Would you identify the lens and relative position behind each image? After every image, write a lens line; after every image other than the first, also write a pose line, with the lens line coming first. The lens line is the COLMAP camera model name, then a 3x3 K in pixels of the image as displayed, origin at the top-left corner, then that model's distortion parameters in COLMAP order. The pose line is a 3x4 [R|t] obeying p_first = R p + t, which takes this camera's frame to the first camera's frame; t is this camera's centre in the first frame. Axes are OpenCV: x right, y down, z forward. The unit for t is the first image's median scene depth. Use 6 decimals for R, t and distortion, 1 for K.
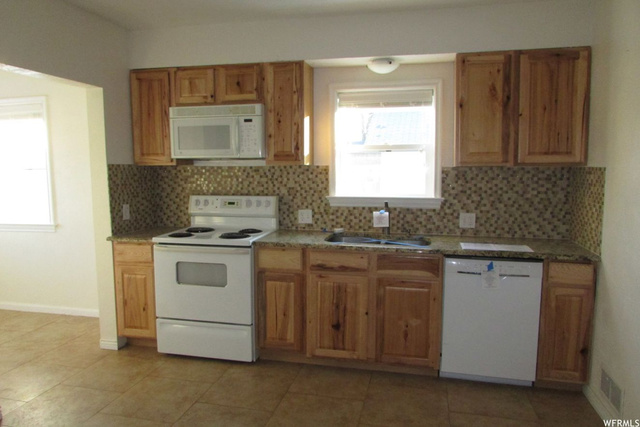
lens RADIAL K [[446.6, 0, 320.0], [0, 446.6, 213.5], [0, 0, 1]] dist [-0.061911, 0.038332]
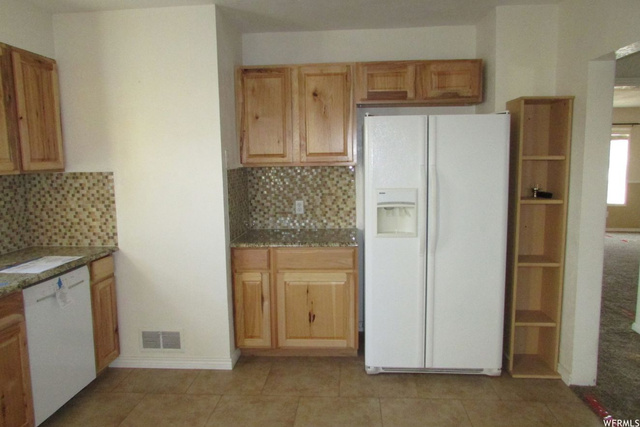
lens RADIAL K [[446.6, 0, 320.0], [0, 446.6, 213.5], [0, 0, 1]] dist [-0.061911, 0.038332]
pose [[-0.143833, -0.117527, 0.982598, -0.495425], [0.119941, 0.983533, 0.135196, -0.070058], [-0.982307, 0.137299, -0.127368, 0.482009]]
